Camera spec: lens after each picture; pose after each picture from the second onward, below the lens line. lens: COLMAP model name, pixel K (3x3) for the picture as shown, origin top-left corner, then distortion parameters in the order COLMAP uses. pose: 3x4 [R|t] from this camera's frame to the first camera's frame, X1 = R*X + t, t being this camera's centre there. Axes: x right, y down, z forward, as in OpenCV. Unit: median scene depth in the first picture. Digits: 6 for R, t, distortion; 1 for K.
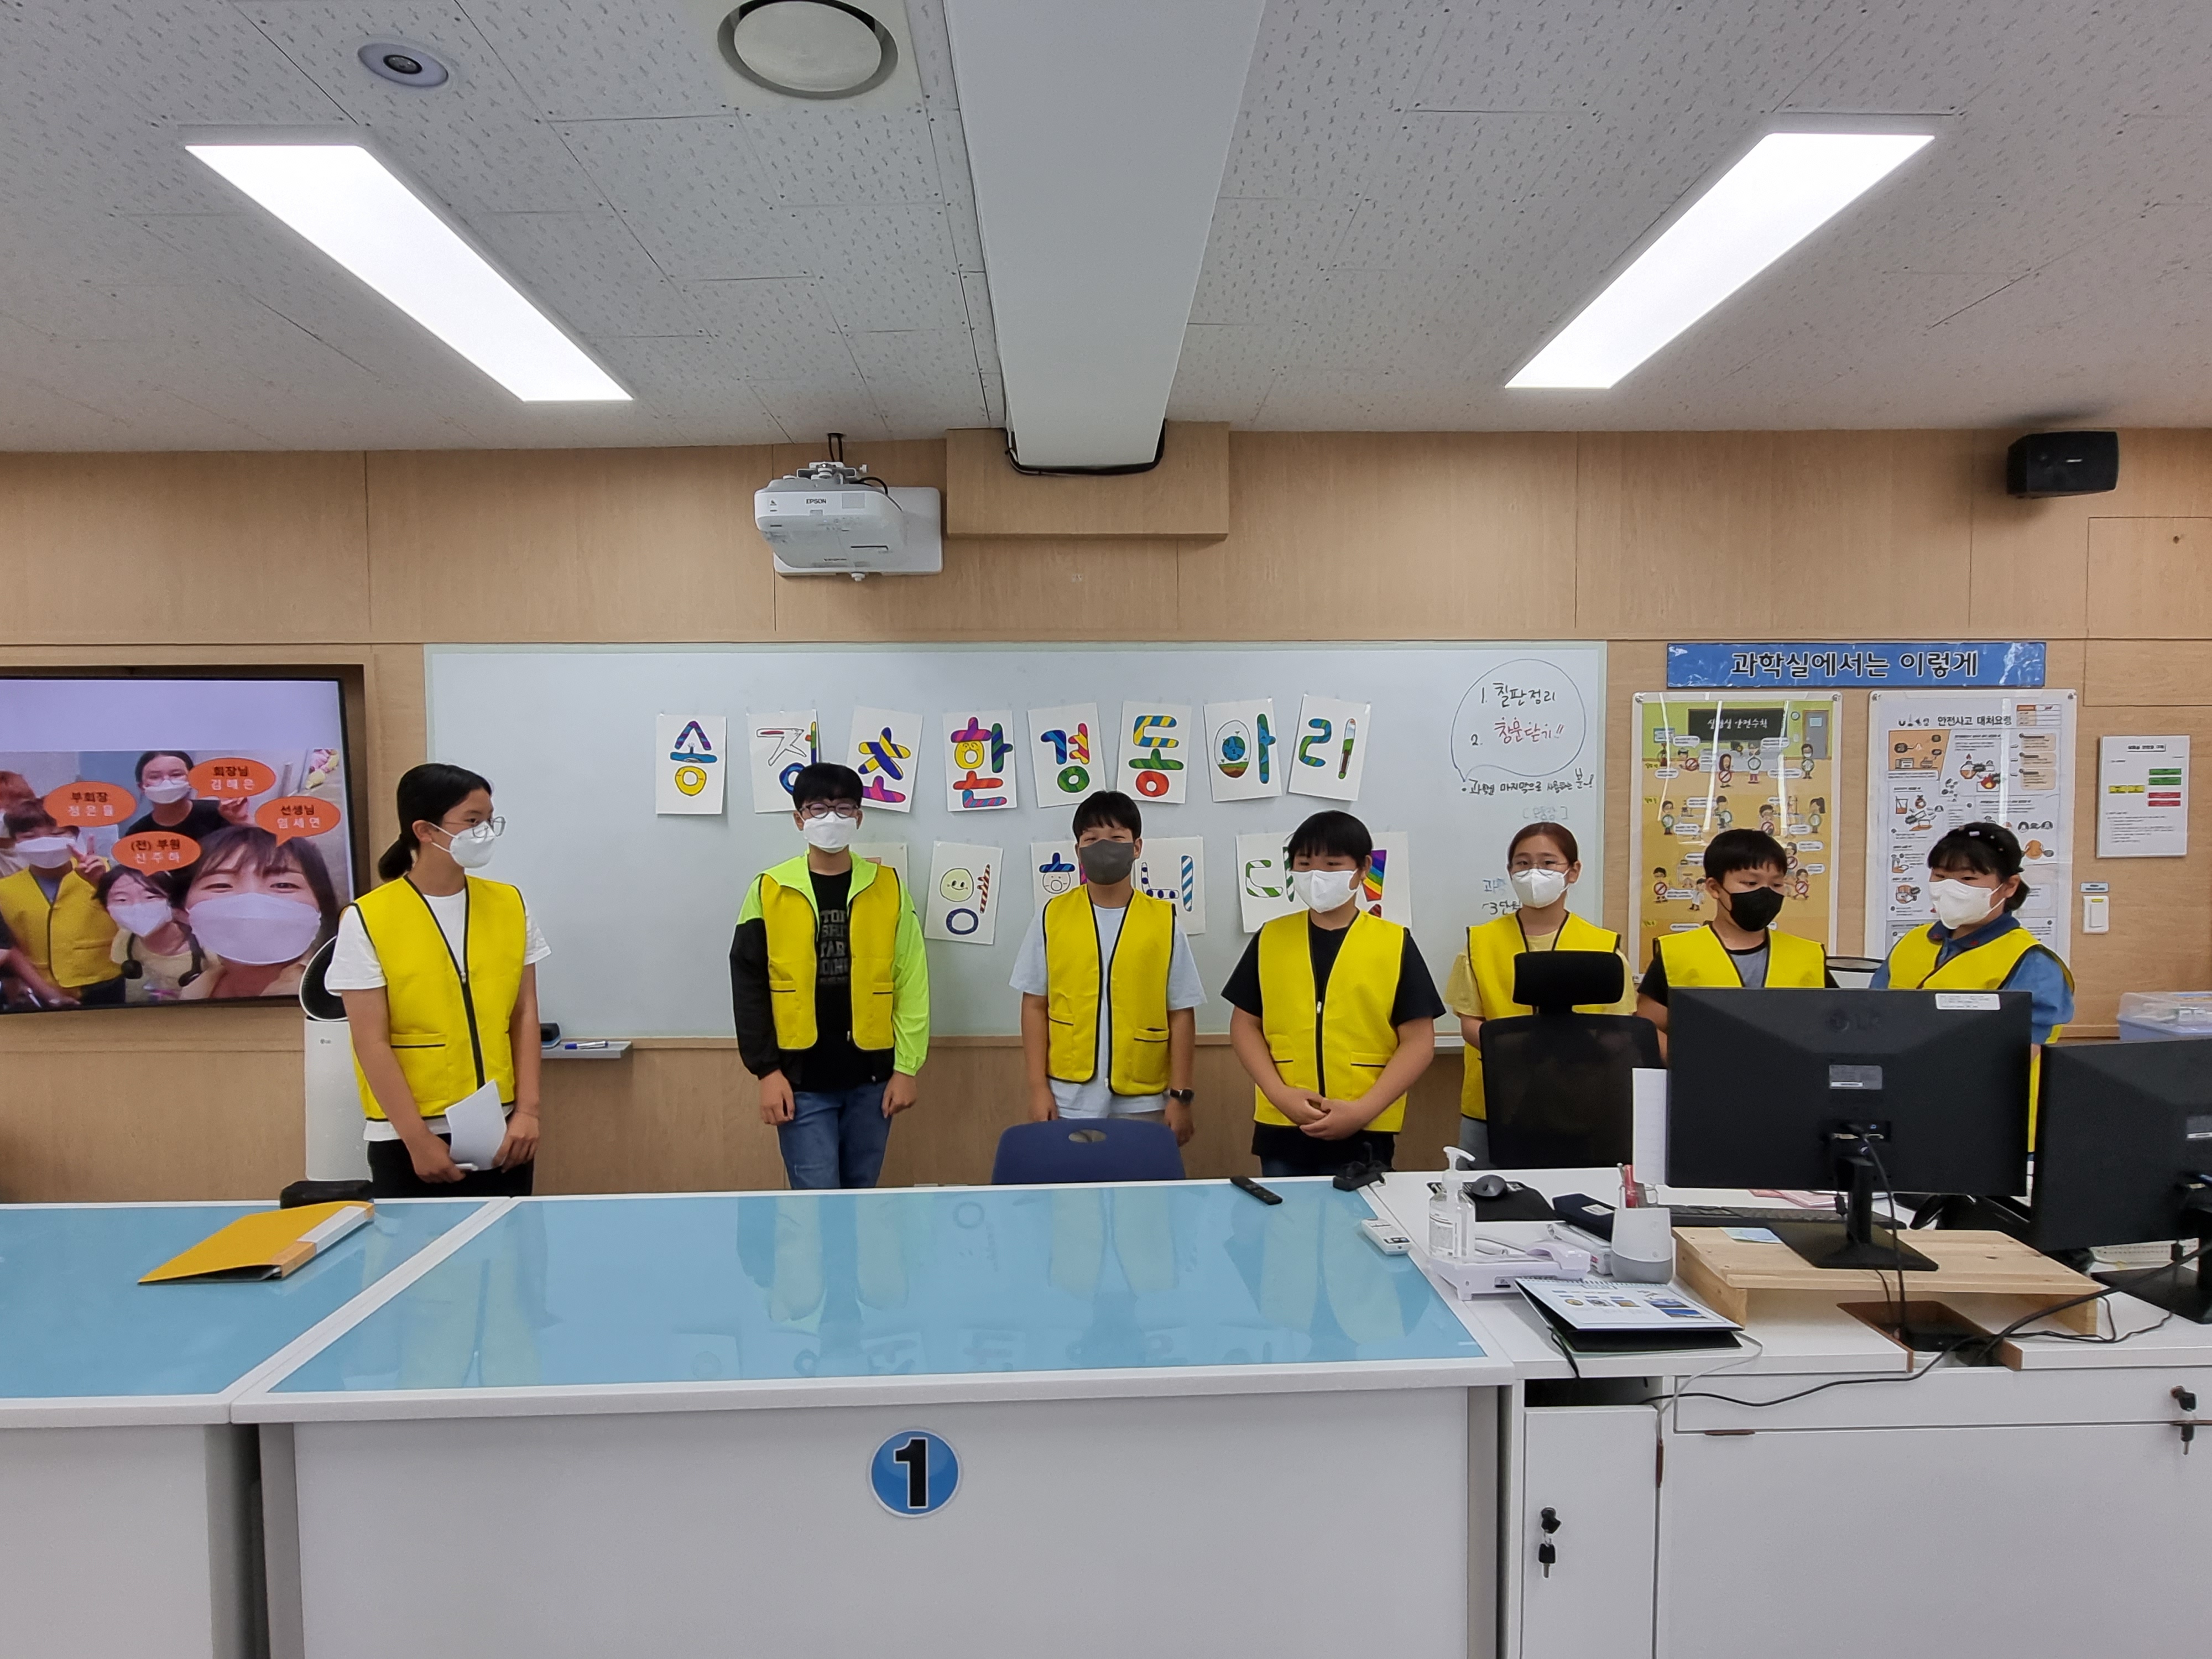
lens RADIAL K [[1222.2, 0, 1100.6], [0, 1222.2, 859.1], [0, 0, 1]] dist [-0.007789, 0.001332]
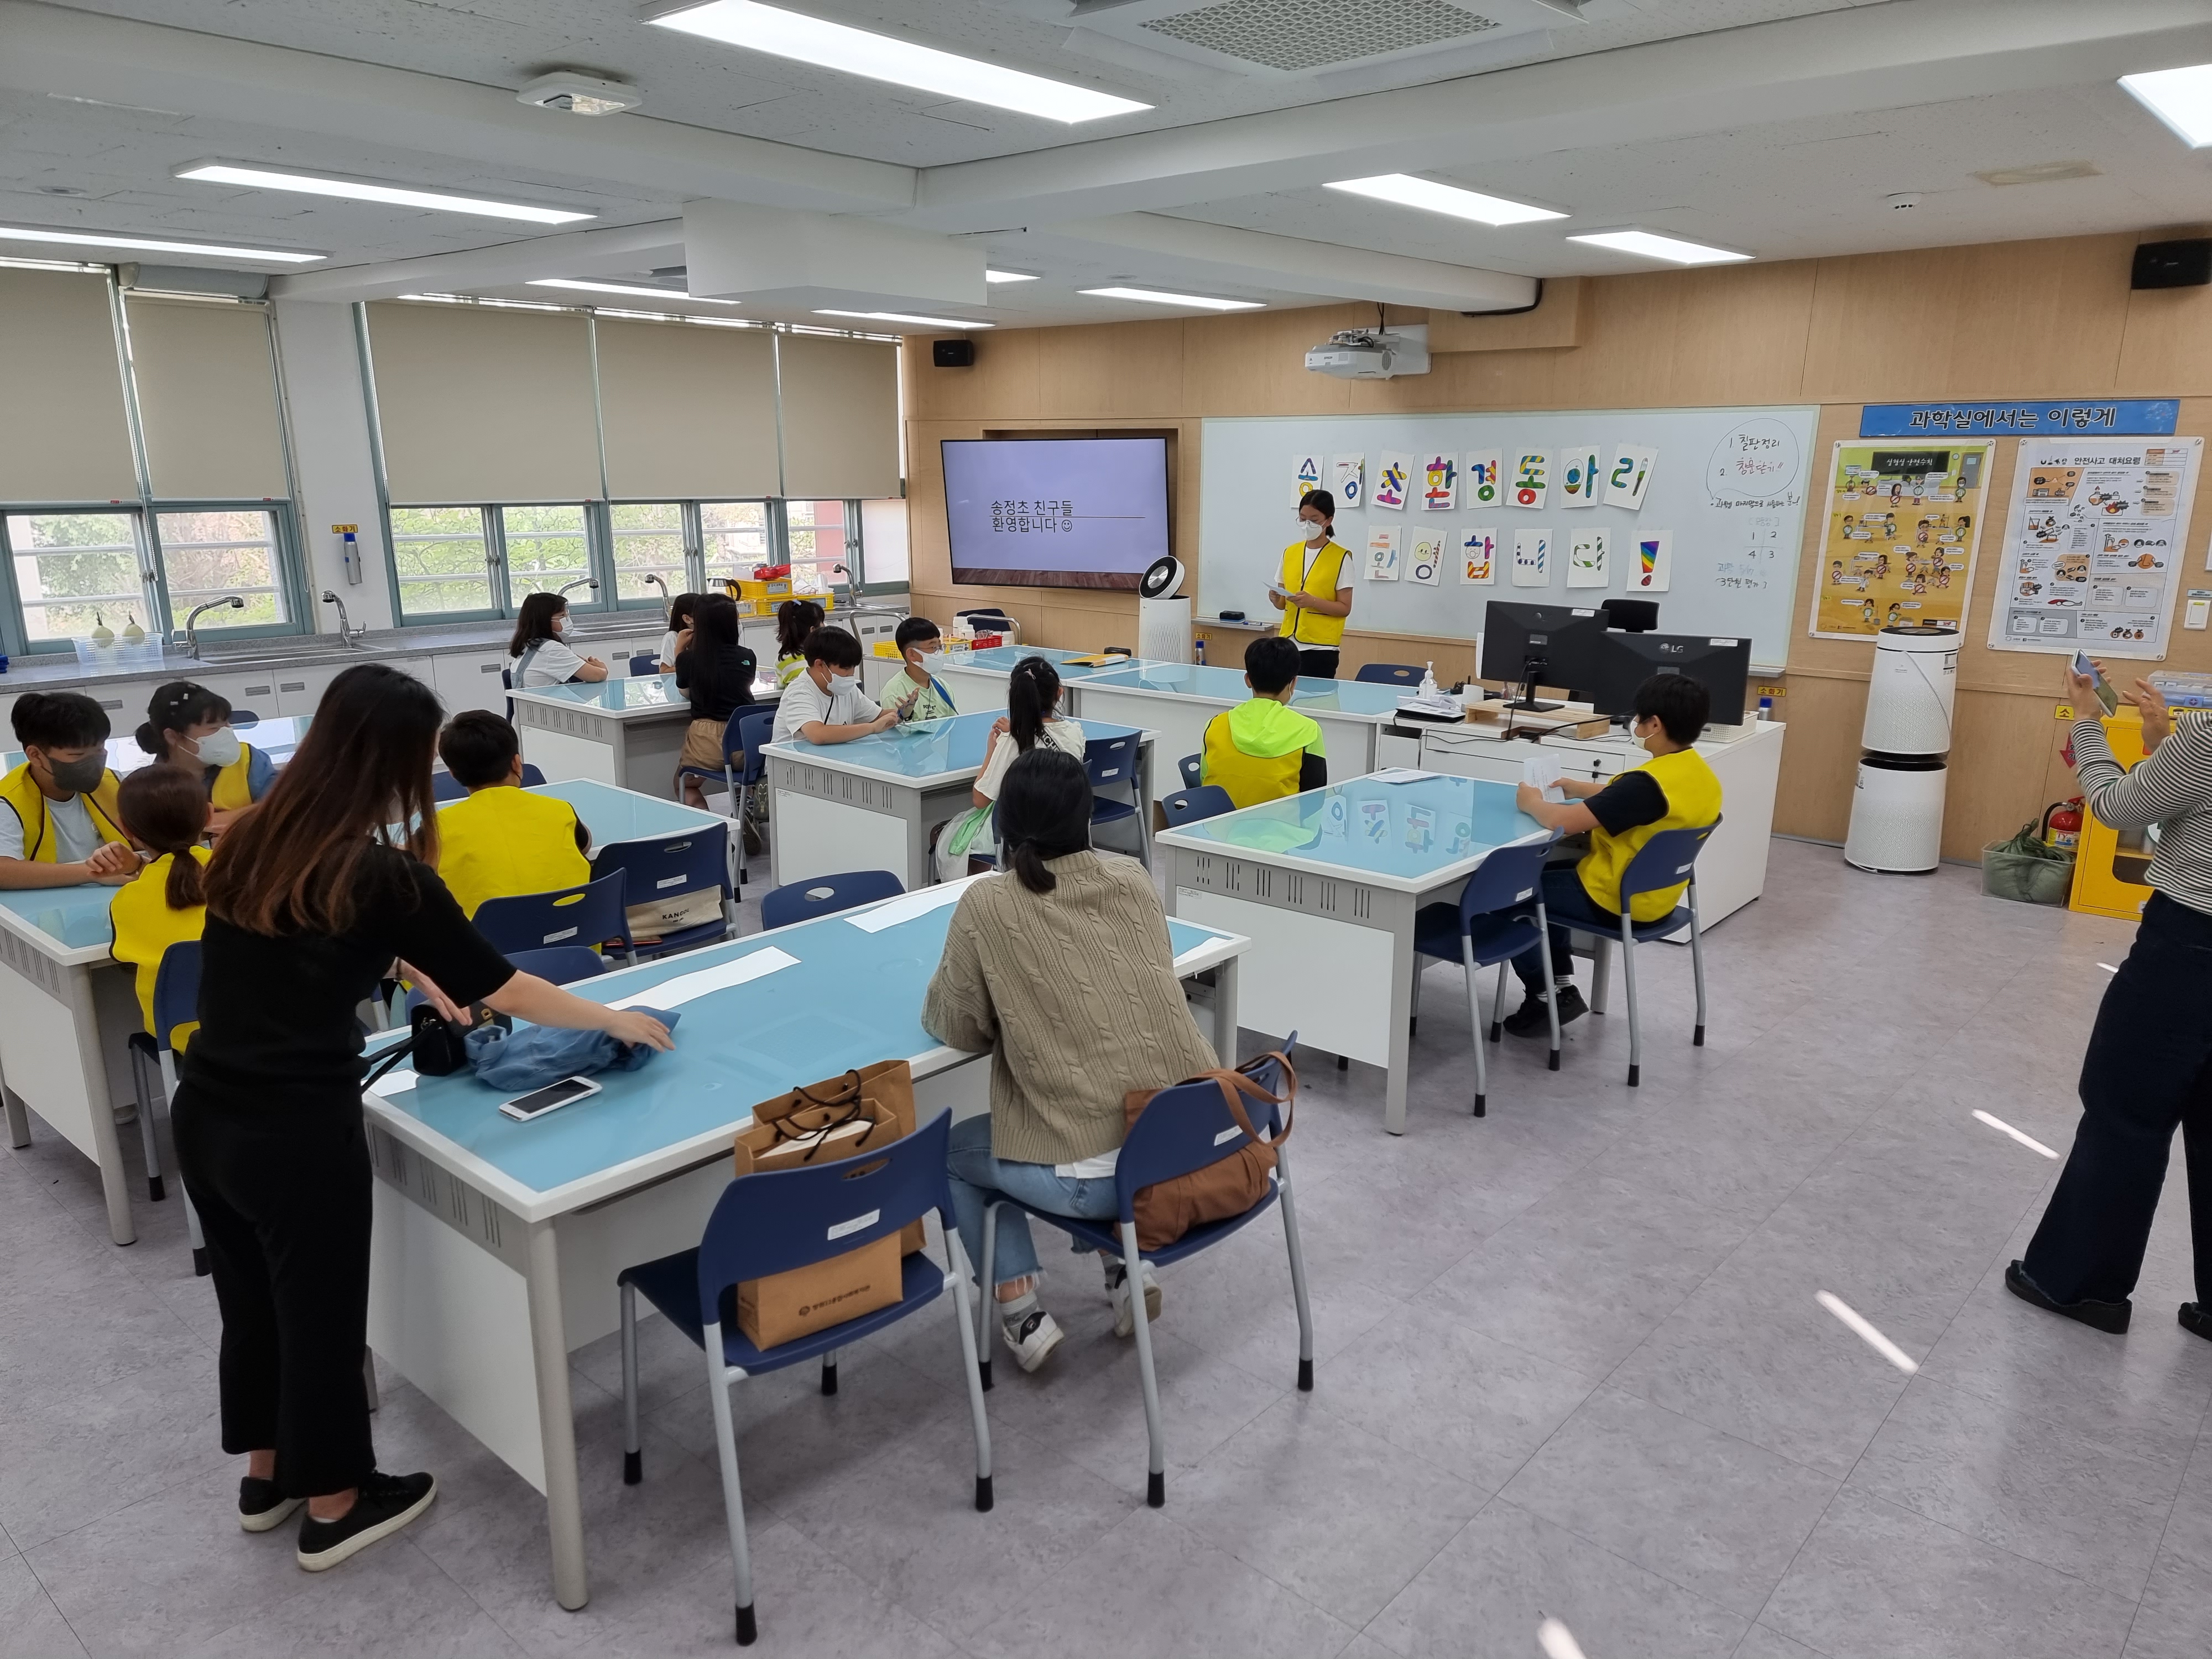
lens RADIAL K [[1527.1, 0, 1090.9], [0, 1527.1, 851.3], [0, 0, 1]] dist [0.080866, -0.064976]
pose [[0.732083, 0.179749, -0.657073, 1.118618], [-0.035259, 0.973265, 0.226961, -0.047024], [0.680303, -0.142987, 0.718849, -1.065945]]
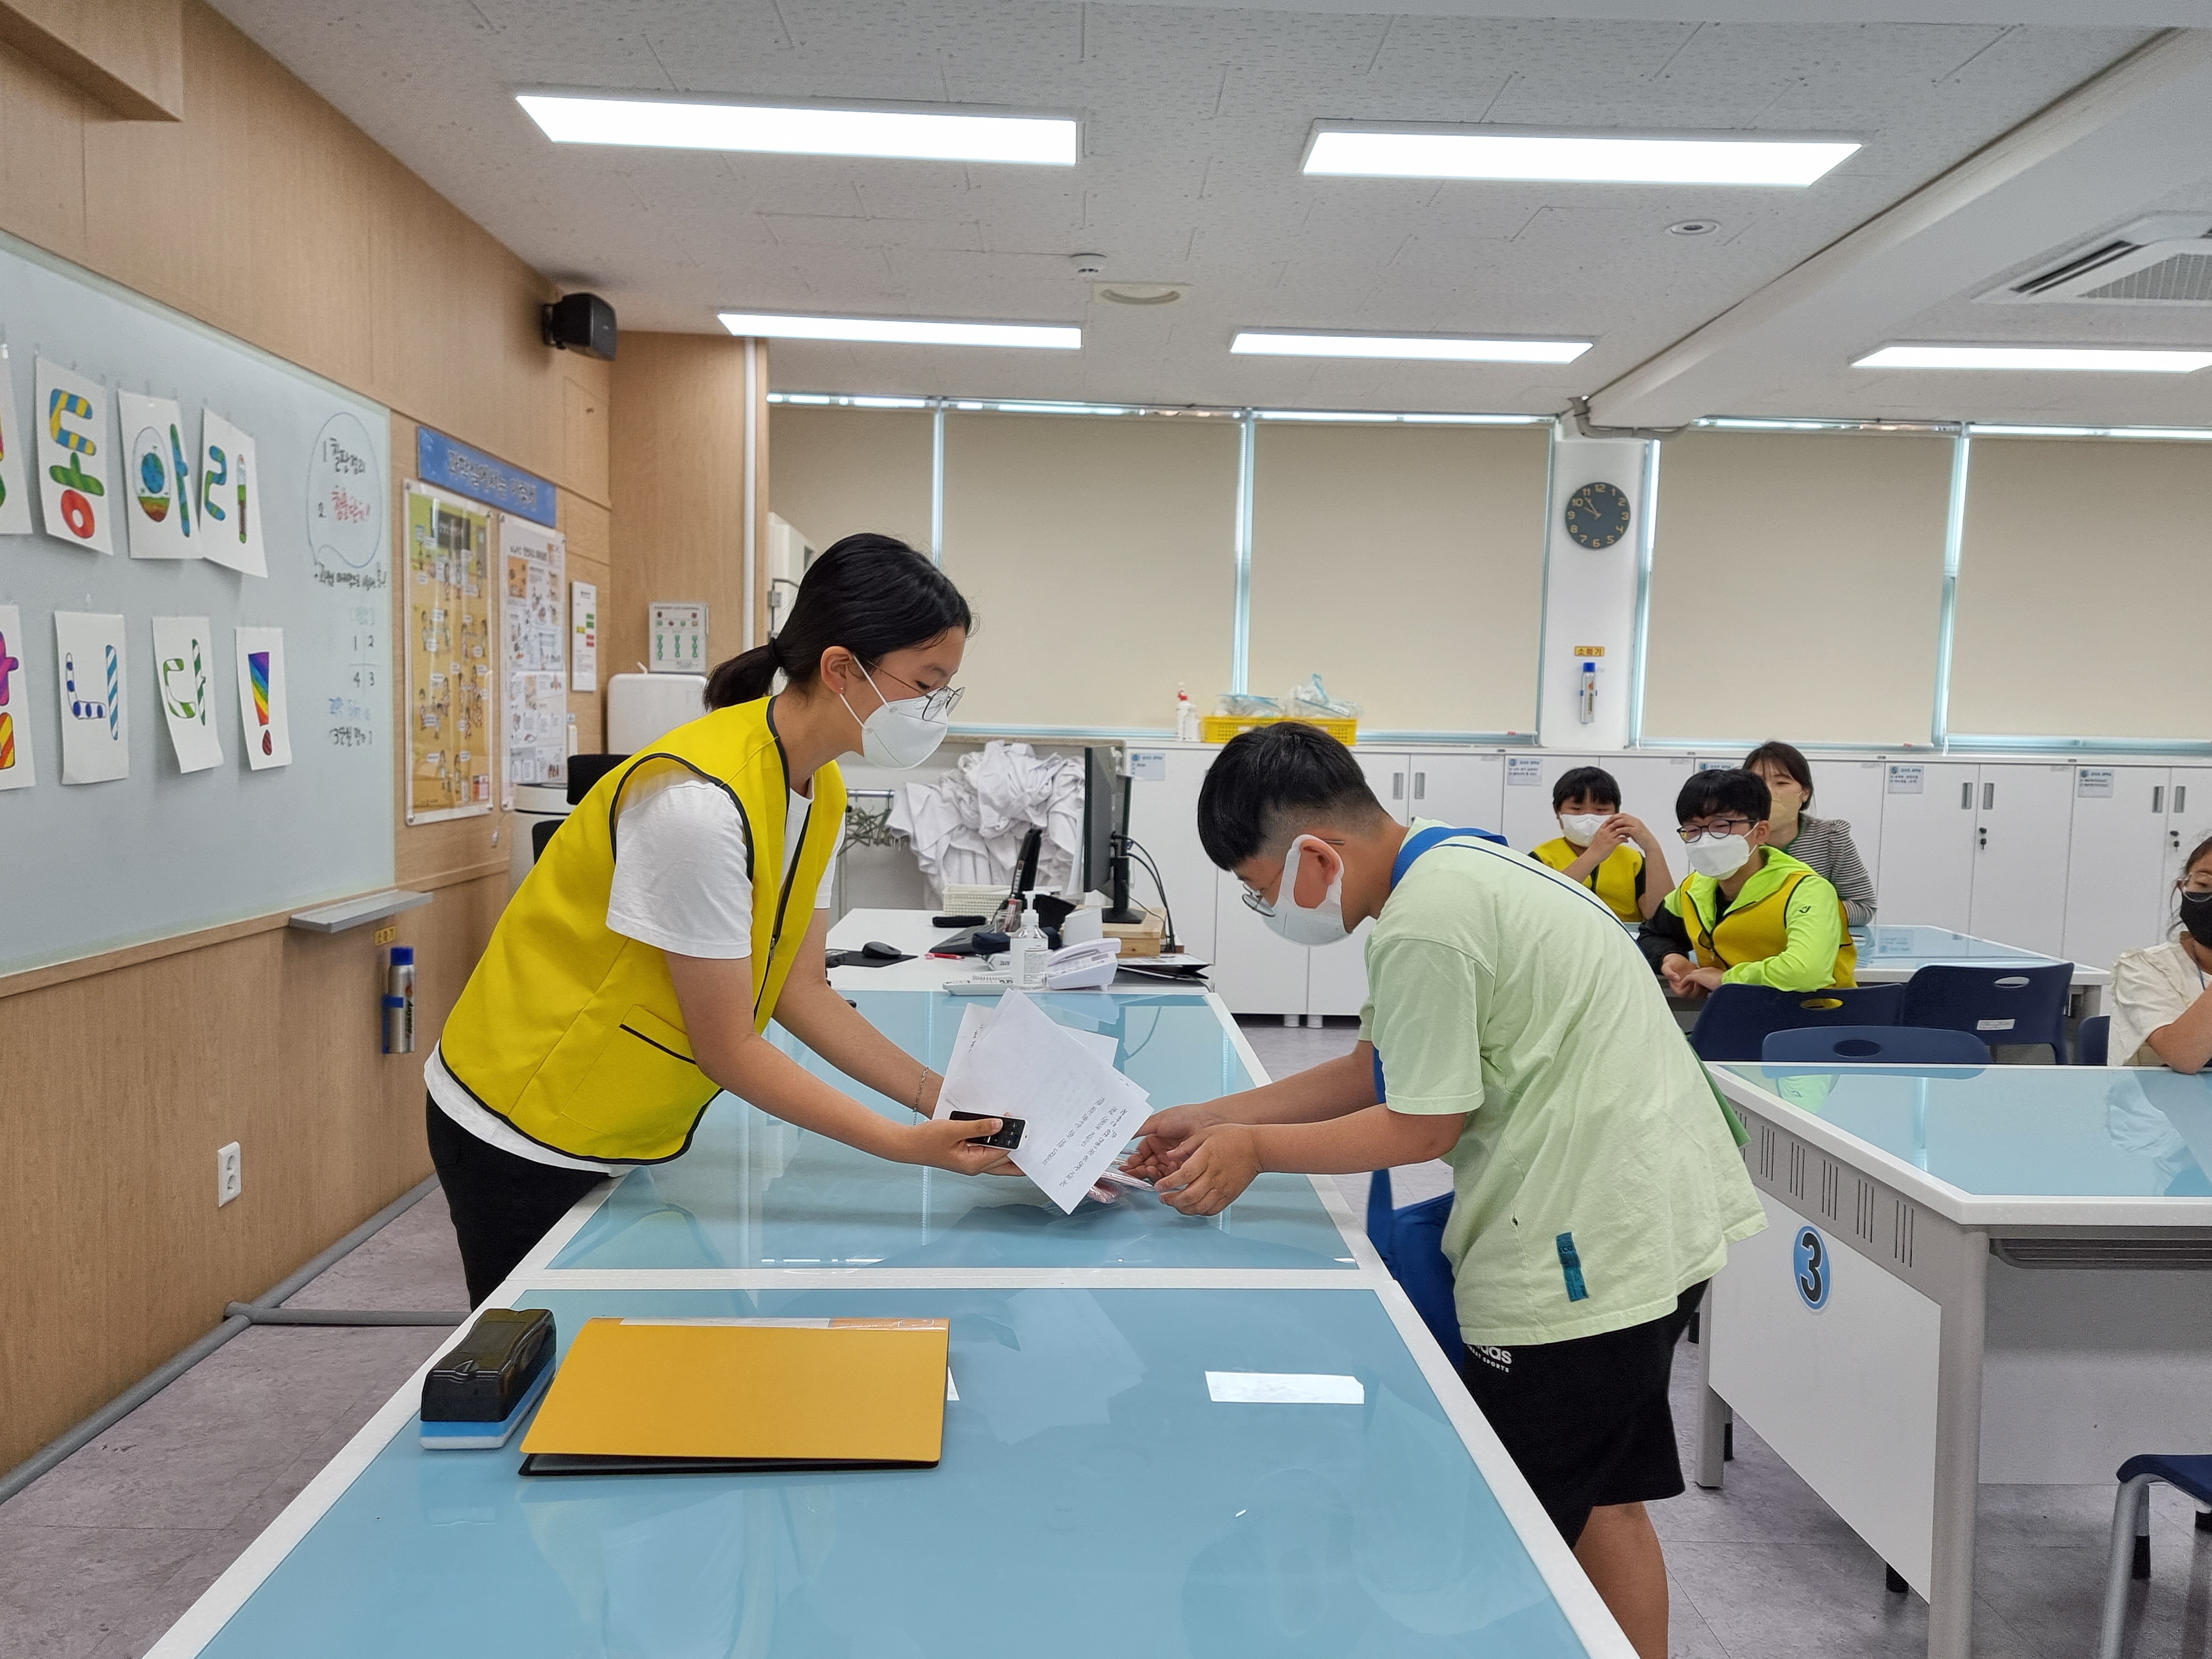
lens RADIAL K [[1726.7, 0, 1123.3], [0, 1726.7, 844.7], [0, 0, 1]] dist [0.047904, -0.014675]
pose [[-0.013673, -0.064108, 0.997849, -0.787856], [0.017613, 0.997772, 0.064344, 0.047309], [-0.999751, 0.018455, -0.012513, 0.528914]]
